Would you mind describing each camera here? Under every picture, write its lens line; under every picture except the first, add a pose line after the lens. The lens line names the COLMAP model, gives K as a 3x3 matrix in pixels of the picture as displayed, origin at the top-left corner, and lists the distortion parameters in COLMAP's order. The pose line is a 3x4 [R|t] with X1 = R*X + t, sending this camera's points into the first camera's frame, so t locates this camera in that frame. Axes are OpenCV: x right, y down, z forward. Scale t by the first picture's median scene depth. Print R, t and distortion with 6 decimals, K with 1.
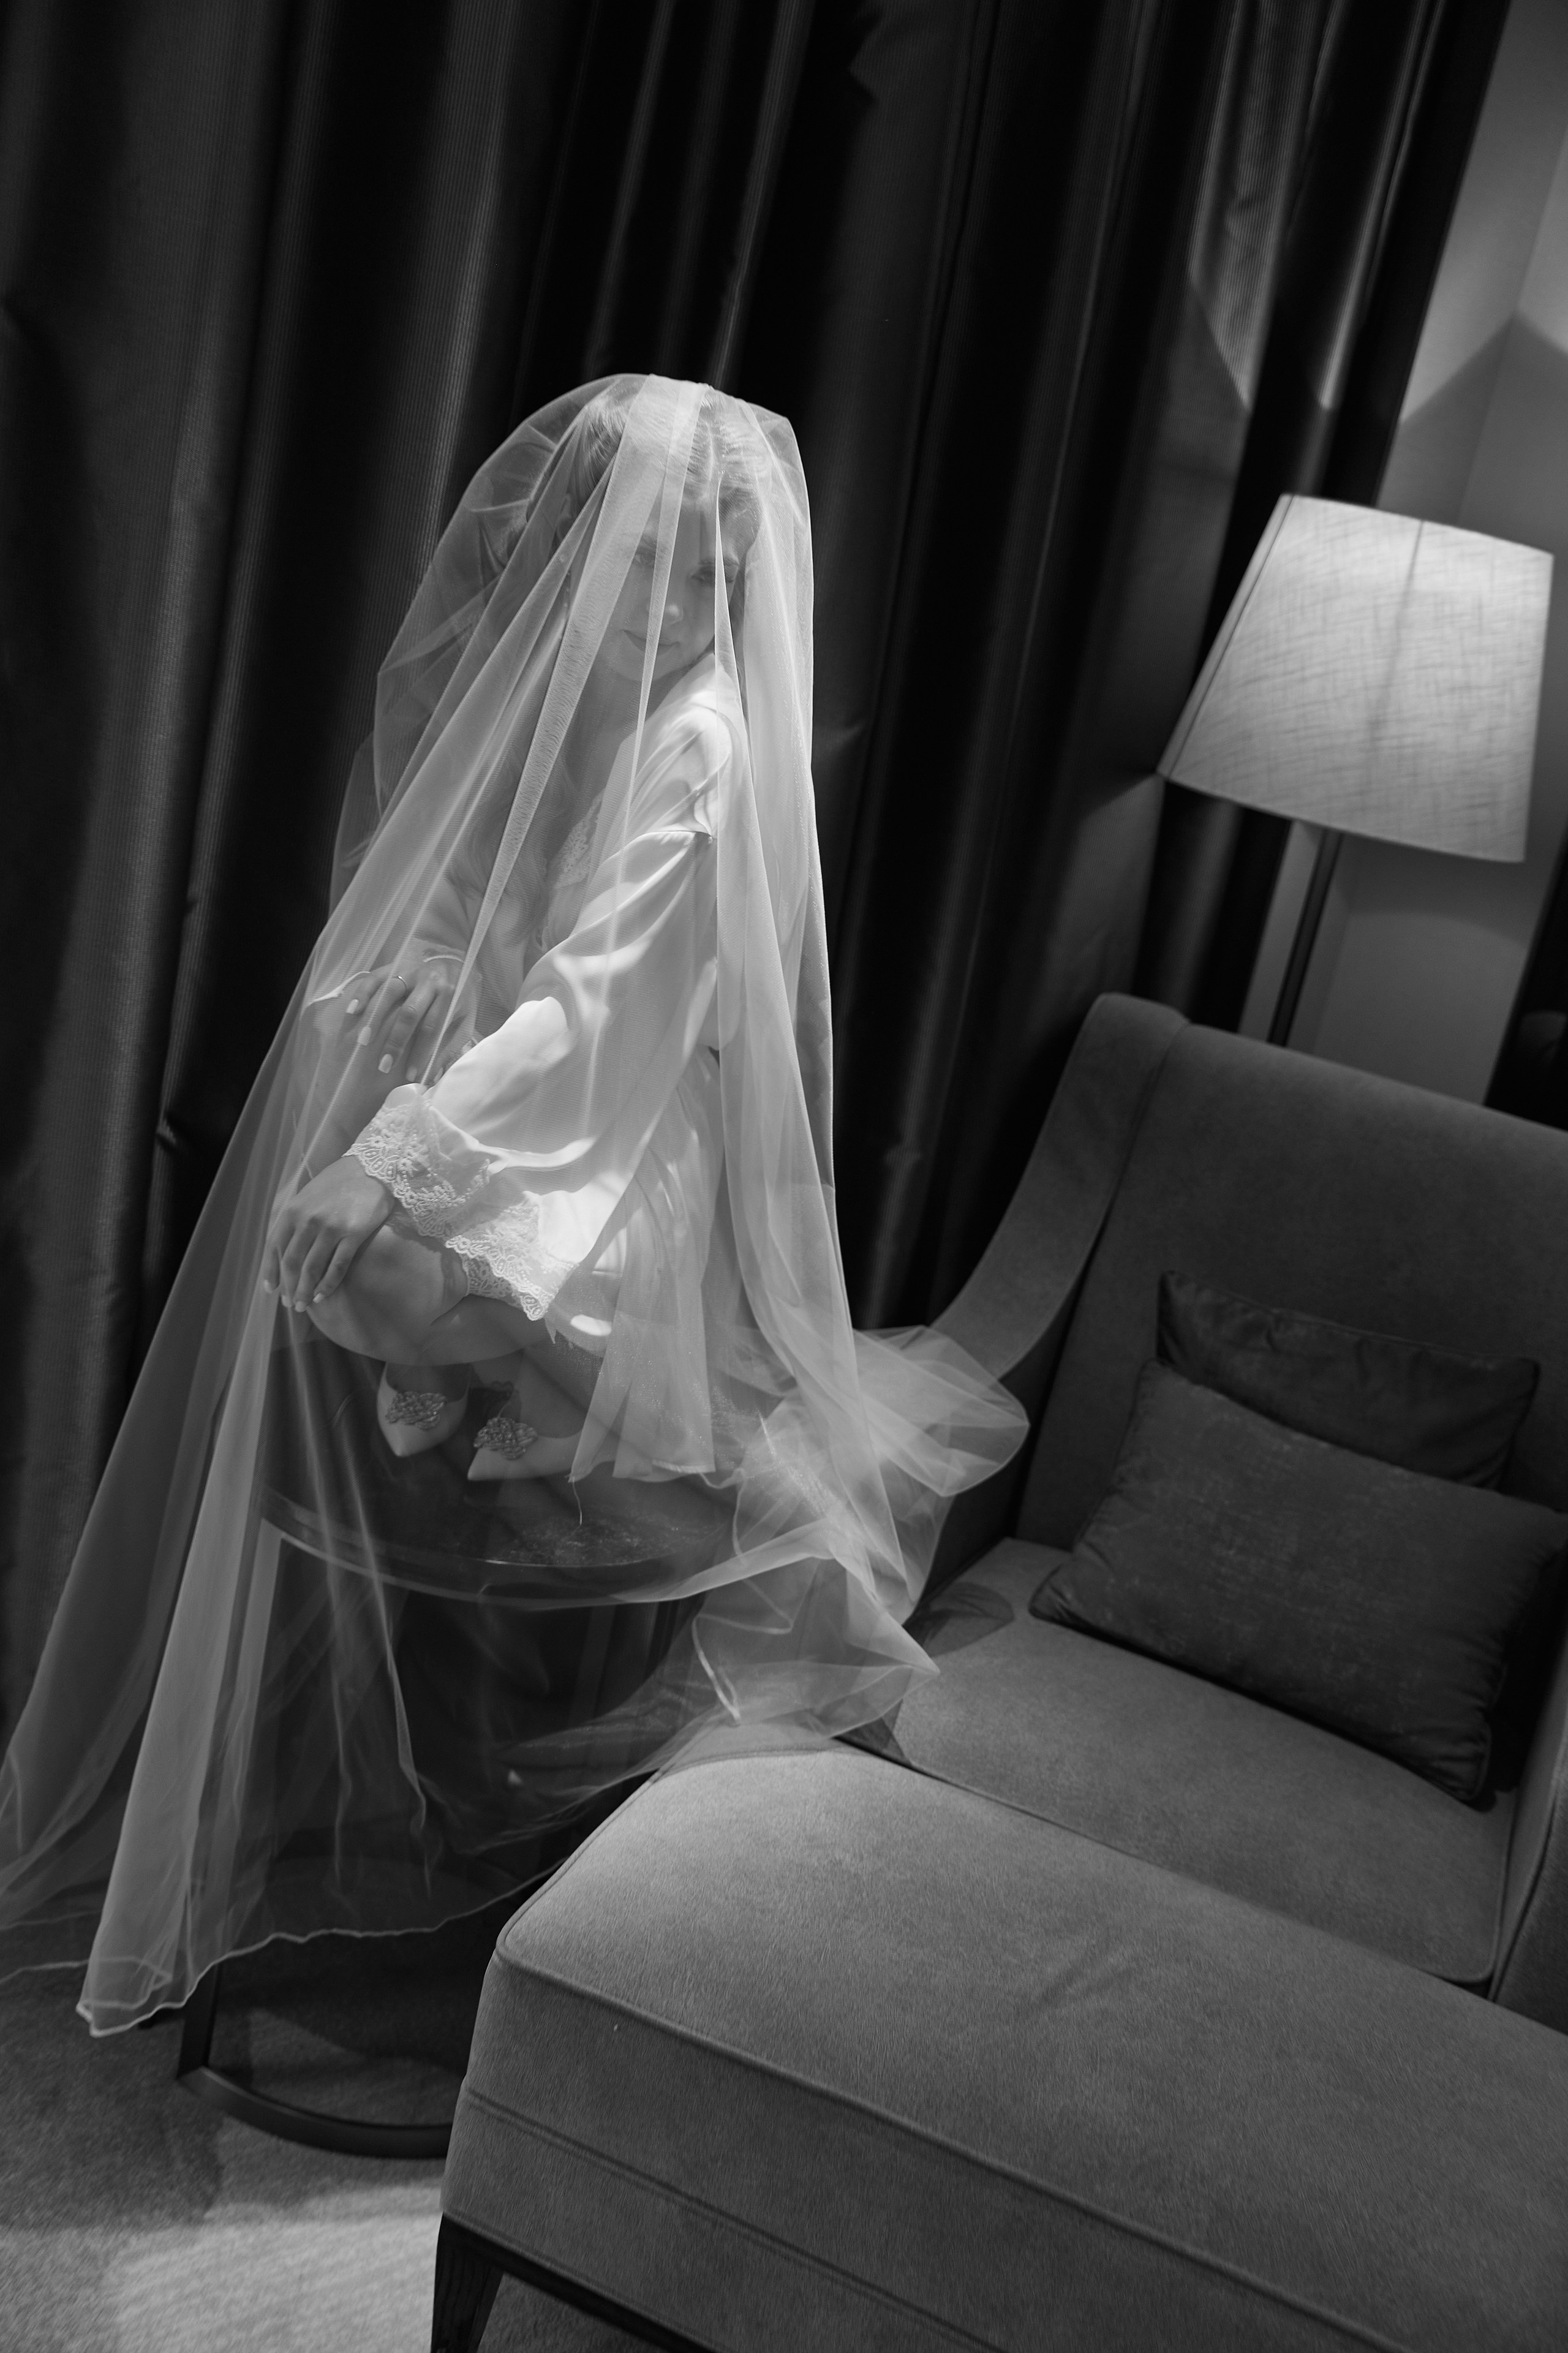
lens RADIAL K [[2482.1, 0, 779.5], [0, 2482.1, 1185.4], [0, 0, 1]] dist [0.005343, 0.000000]
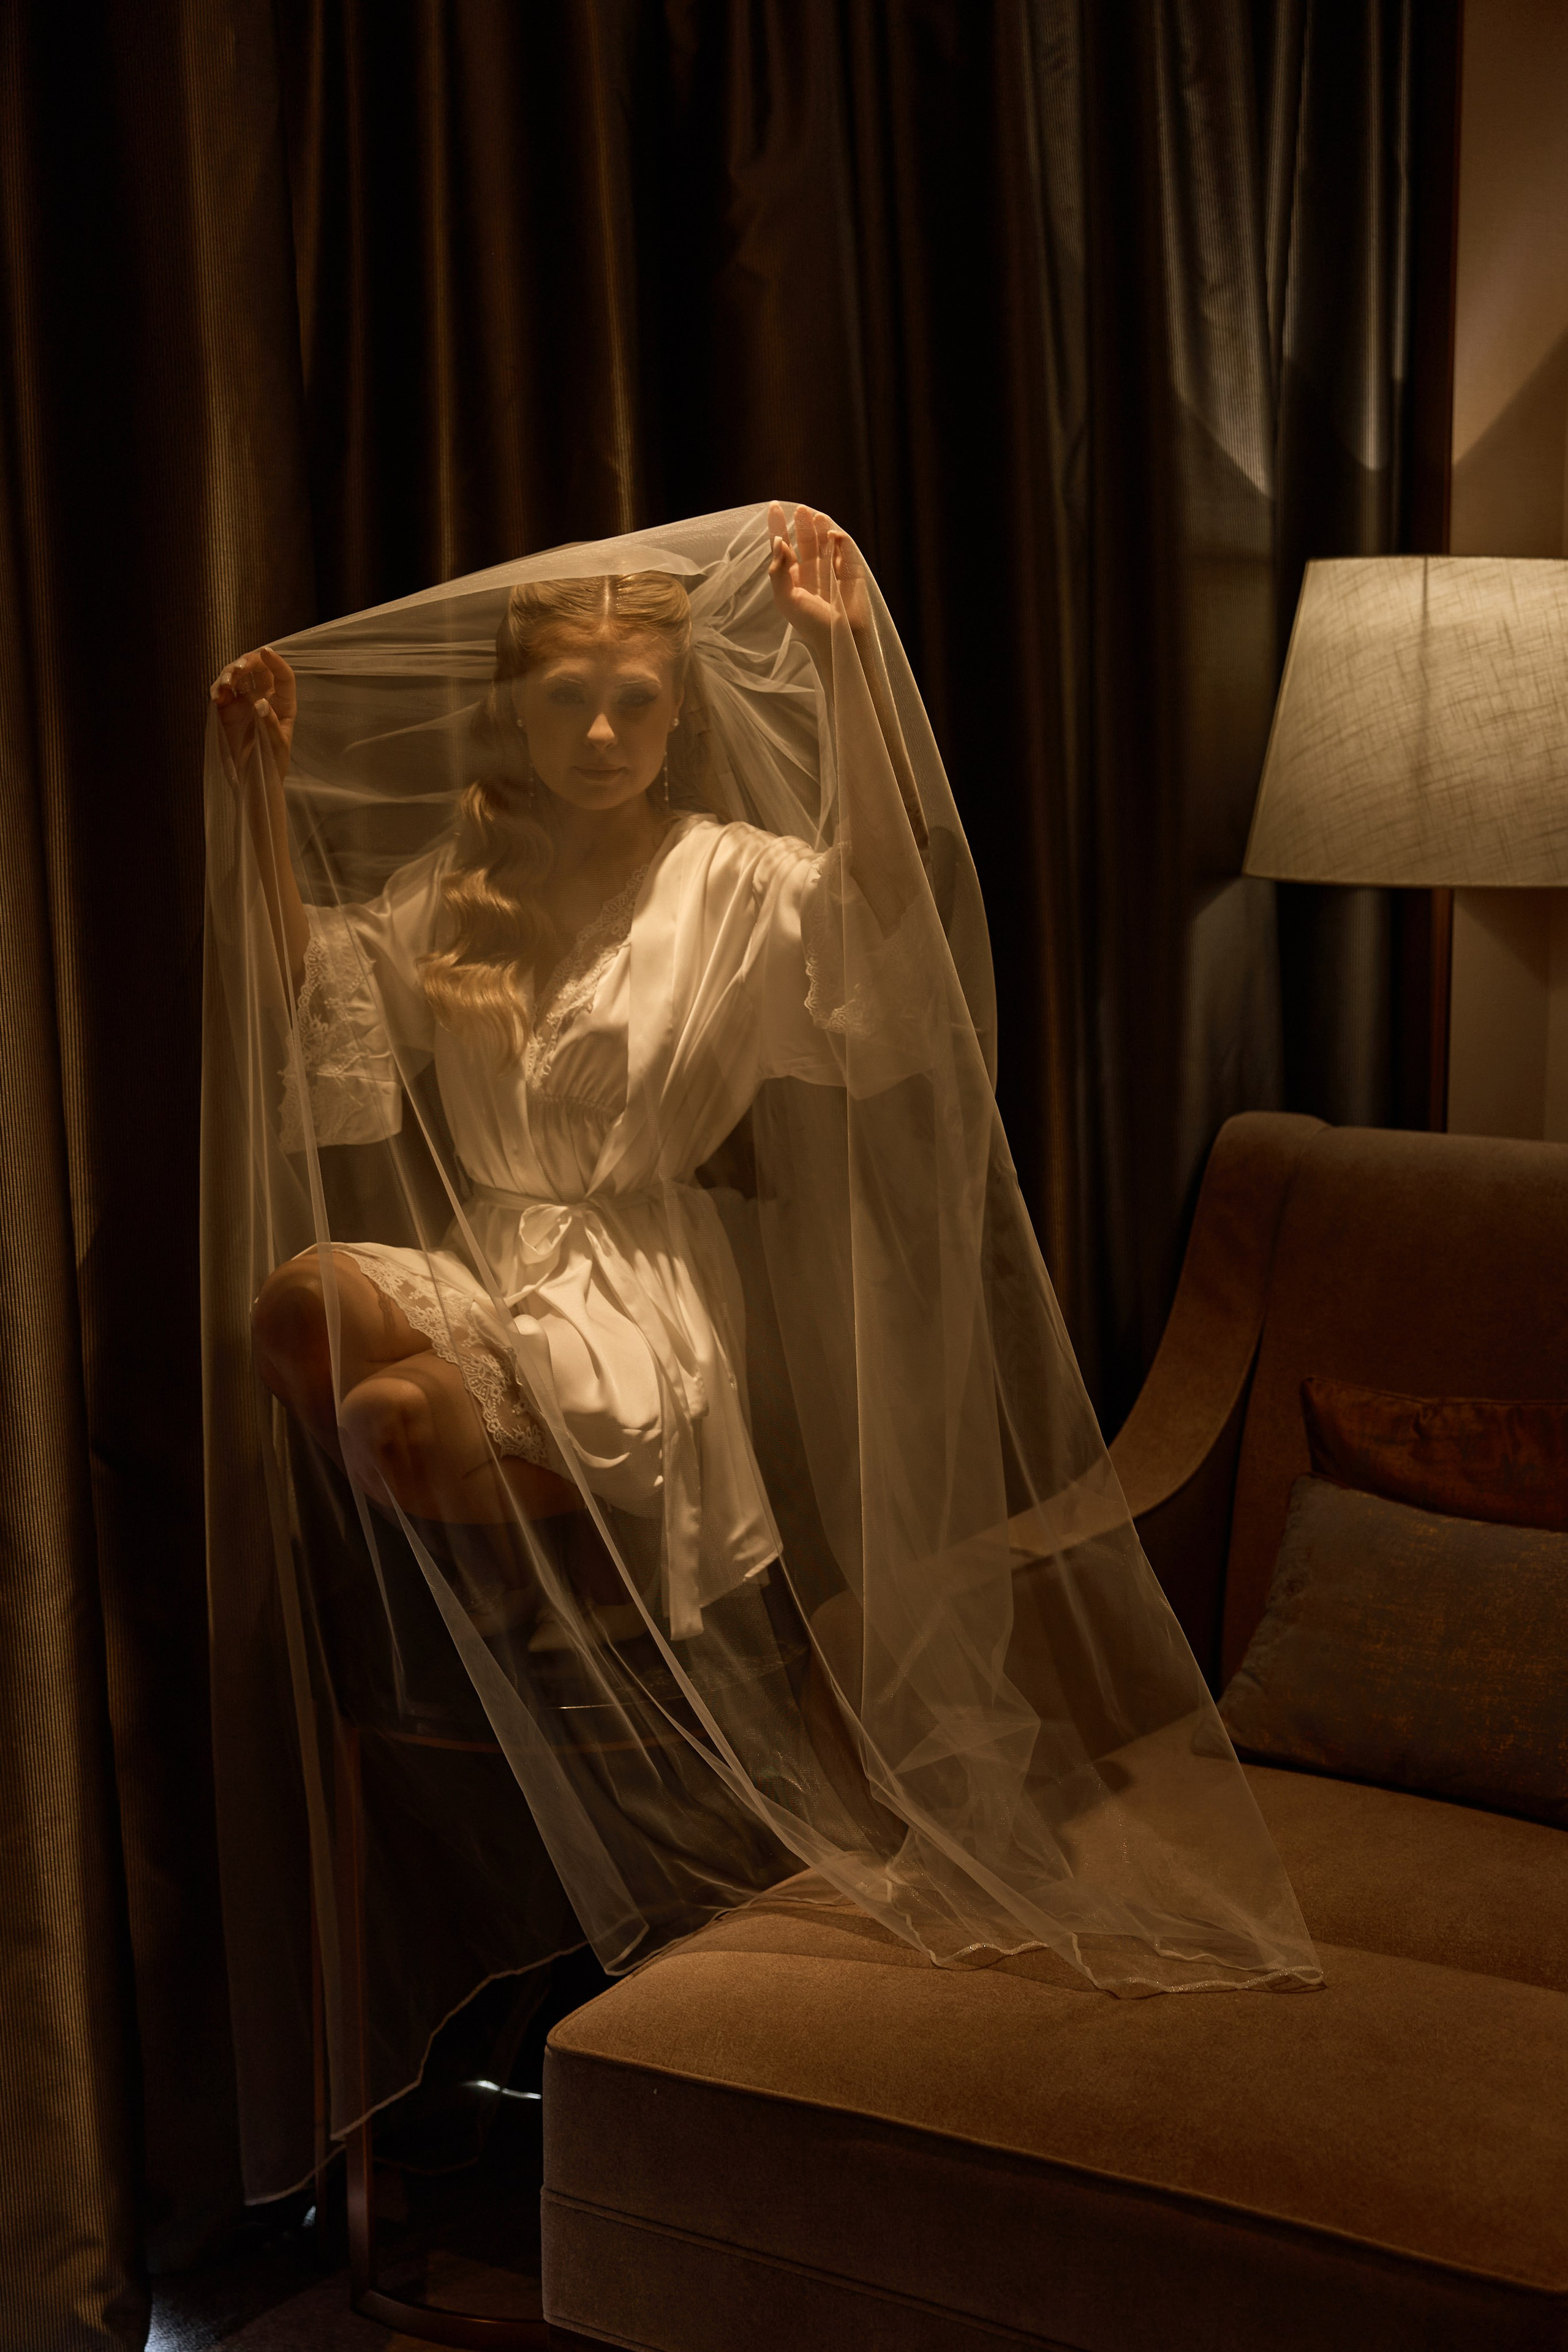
lens RADIAL K [[3461.0, 0, 785.6], [0, 3461.0, 1177.1], [0, 0, 1]] dist [-0.029283, 0.000000]
pose [[0.964540, -0.184540, -0.188698, 0.226994], [0.153063, 0.973537, -0.169697, 0.150942], [0.215020, 0.134797, 0.967262, -0.302287]]
